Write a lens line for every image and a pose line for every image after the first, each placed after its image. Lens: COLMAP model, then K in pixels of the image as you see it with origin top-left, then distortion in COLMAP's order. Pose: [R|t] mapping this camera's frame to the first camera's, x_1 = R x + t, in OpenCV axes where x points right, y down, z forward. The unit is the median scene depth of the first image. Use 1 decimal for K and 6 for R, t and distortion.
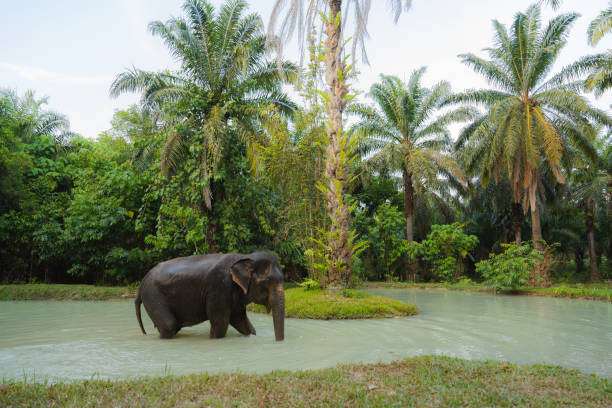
lens RADIAL K [[370.5, 0, 306.3], [0, 370.5, 203.8], [0, 0, 1]] dist [-0.033345, 0.000942]
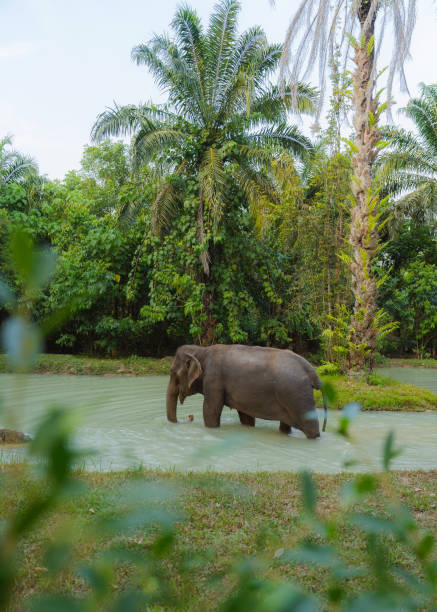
lens RADIAL K [[508.0, 0, 218.1], [0, 508.0, 306.0], [0, 0, 1]] dist [-0.036471, 0.023888]
pose [[0.988194, 0.020254, -0.151862, -0.054337], [0.002691, 0.988775, 0.149385, -0.089205], [0.153183, -0.148030, 0.977048, -0.164765]]
